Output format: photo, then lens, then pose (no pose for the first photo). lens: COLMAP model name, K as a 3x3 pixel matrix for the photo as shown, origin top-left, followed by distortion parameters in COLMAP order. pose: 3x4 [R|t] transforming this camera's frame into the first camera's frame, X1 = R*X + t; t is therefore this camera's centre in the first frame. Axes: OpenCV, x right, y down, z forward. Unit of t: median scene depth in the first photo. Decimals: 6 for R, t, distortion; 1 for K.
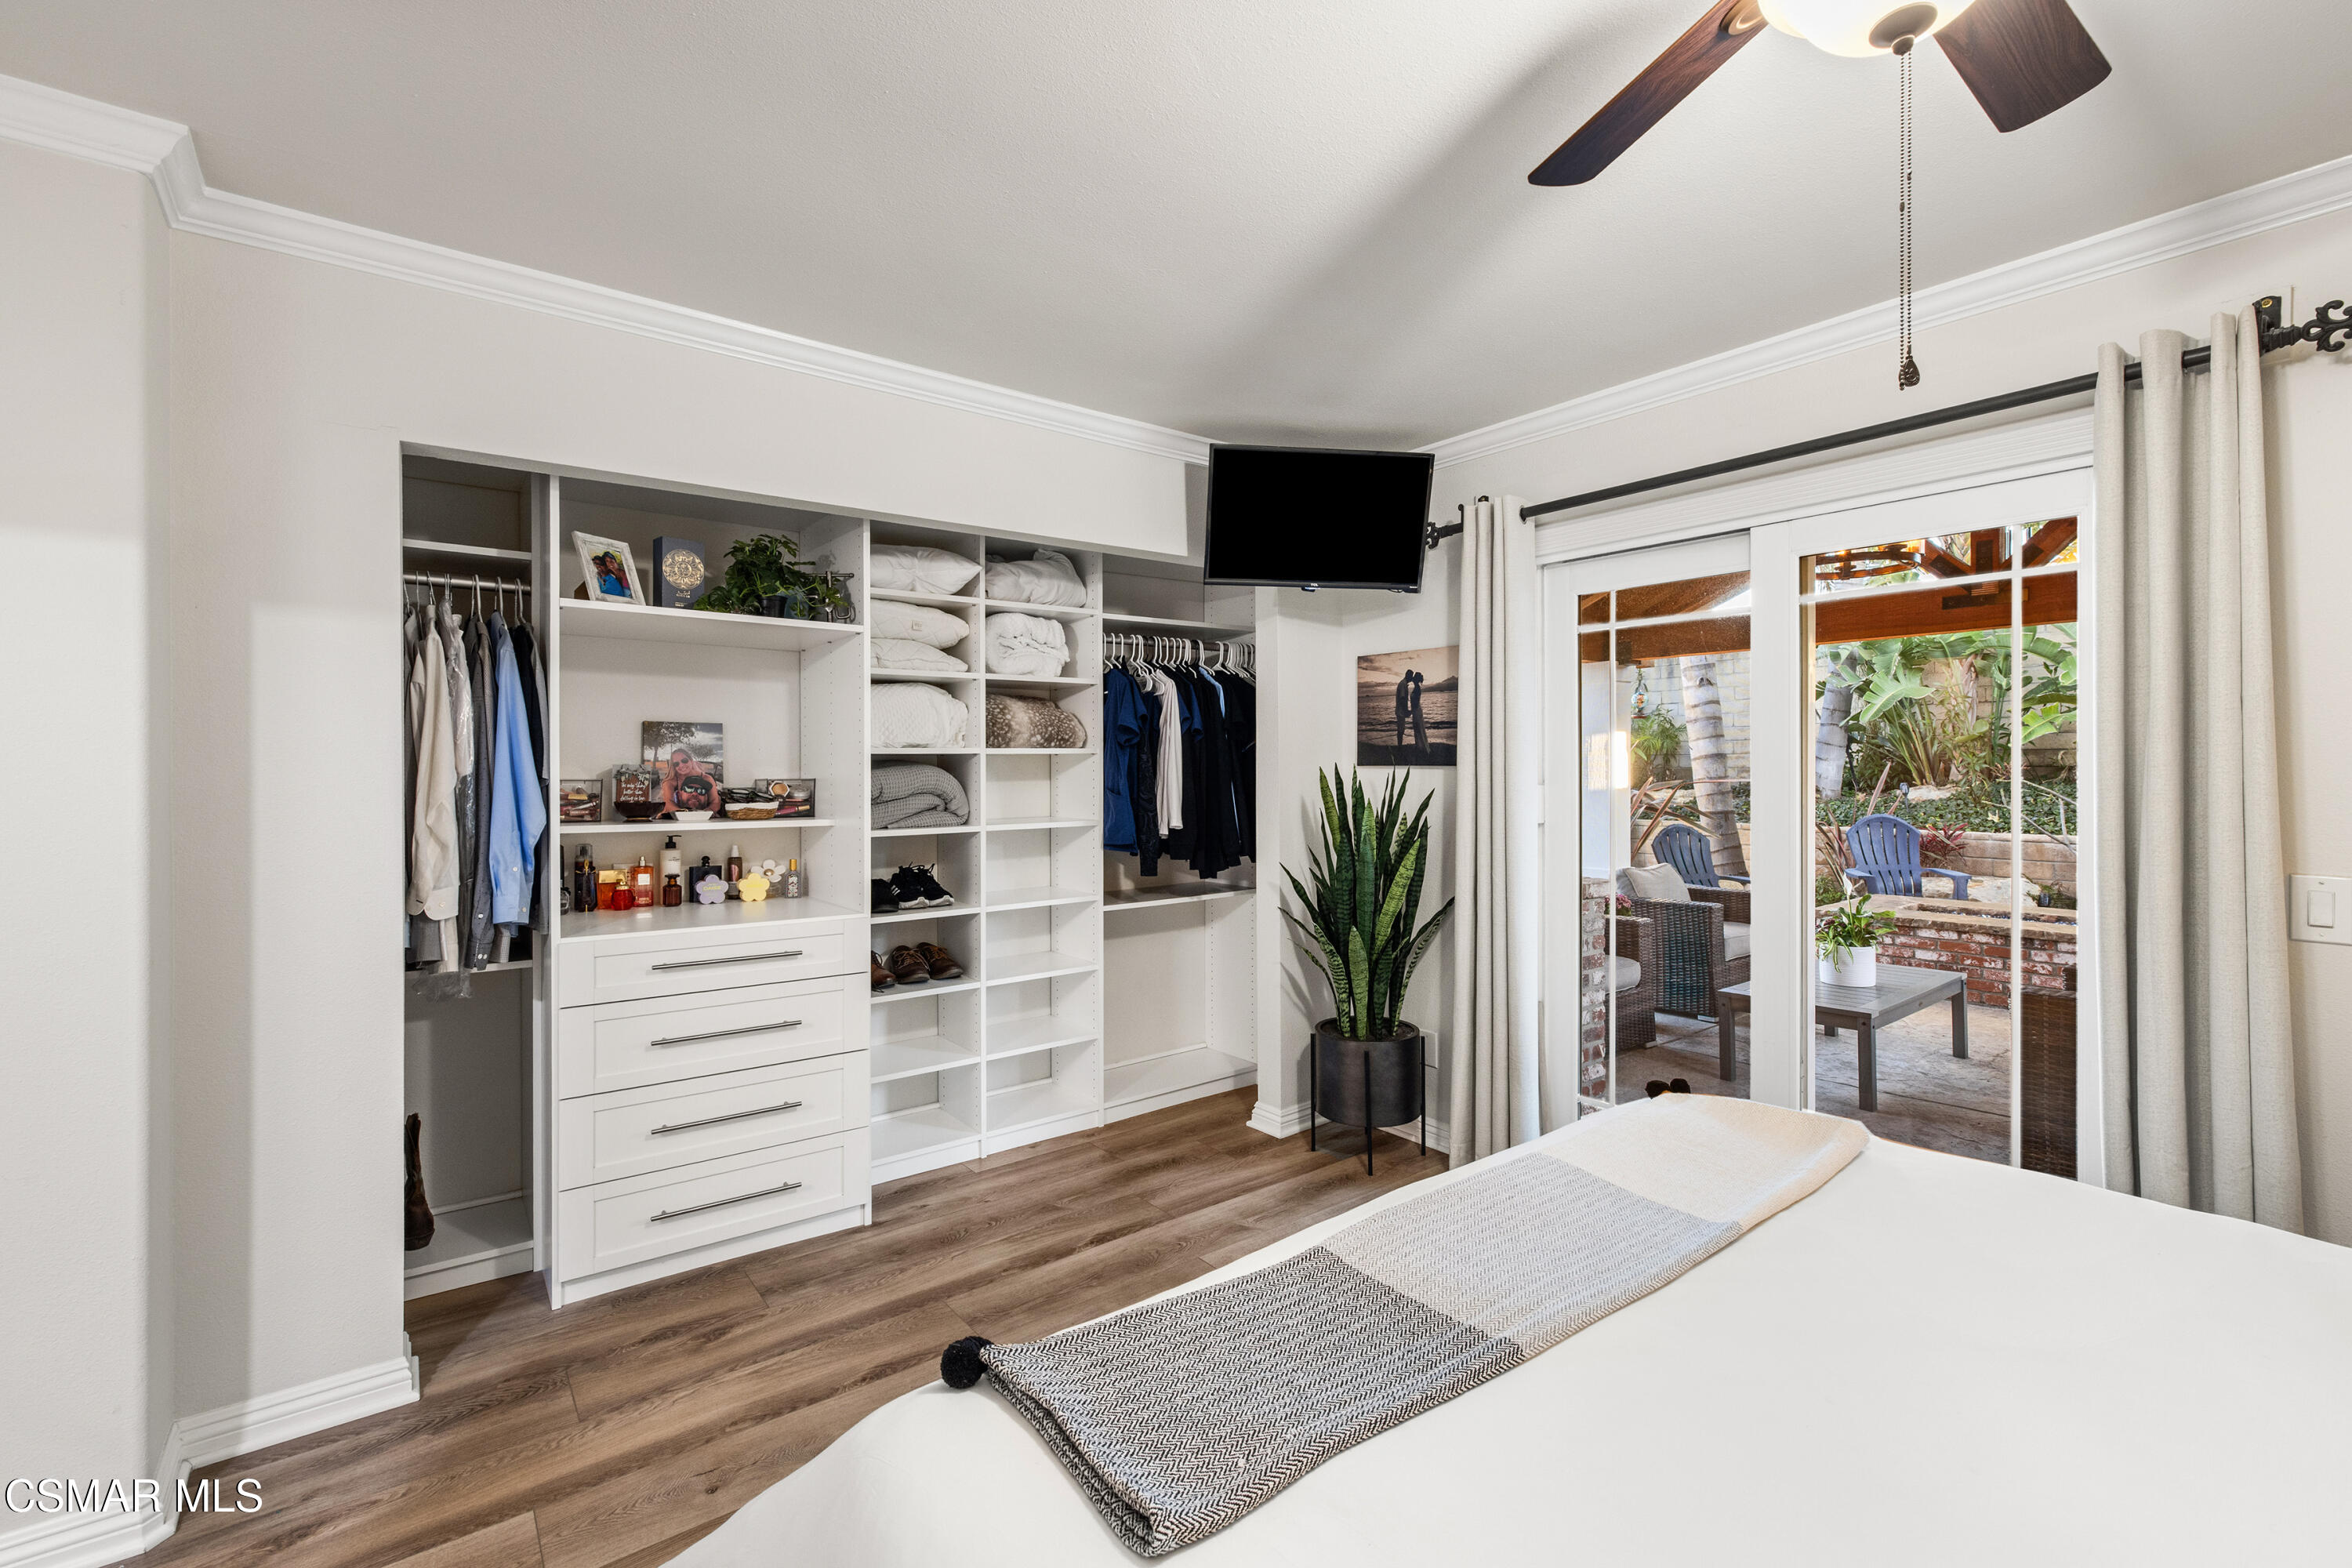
lens RADIAL K [[995.3, 0, 1182.3], [0, 995.3, 772.2], [0, 0, 1]] dist [-0.000797, -0.000335]
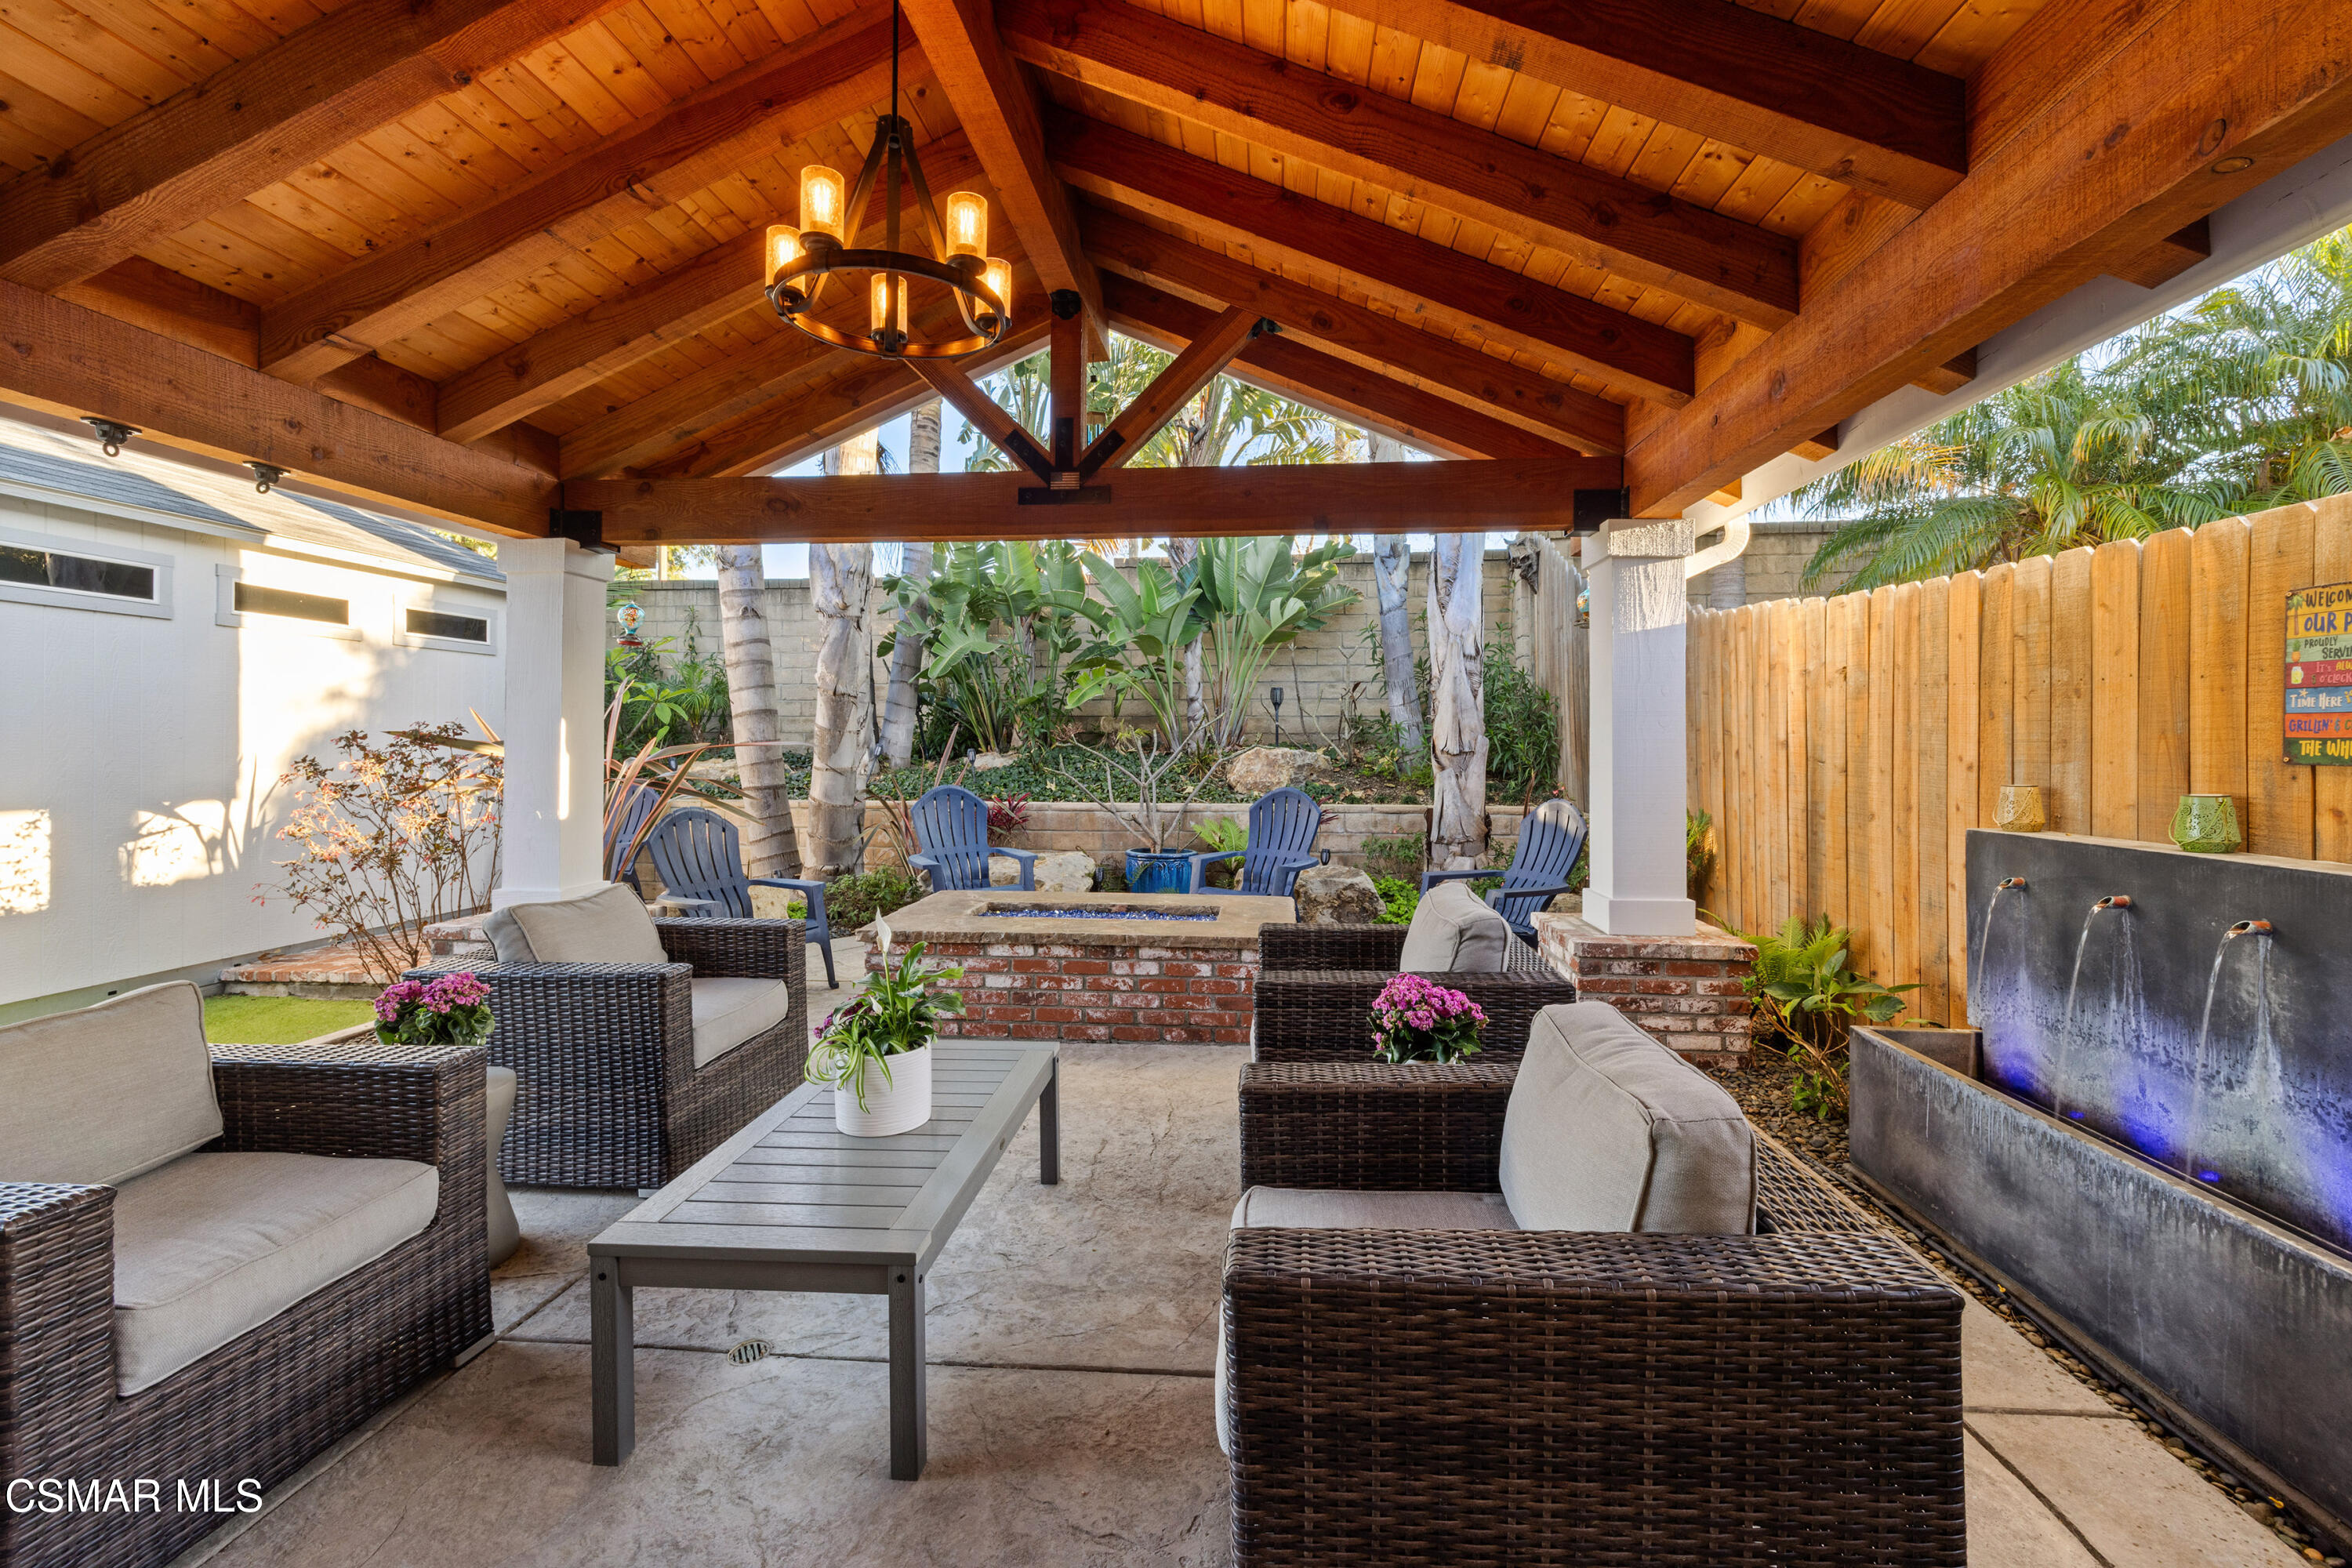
lens RADIAL K [[995.3, 0, 1201.6], [0, 995.3, 750.5], [0, 0, 1]] dist [-0.000797, -0.000335]
pose [[0.654020, 0.002401, 0.756474, 0.192549], [-0.005189, 0.999986, 0.001313, 0.010217], [-0.756460, -0.004784, 0.654023, 0.269381]]
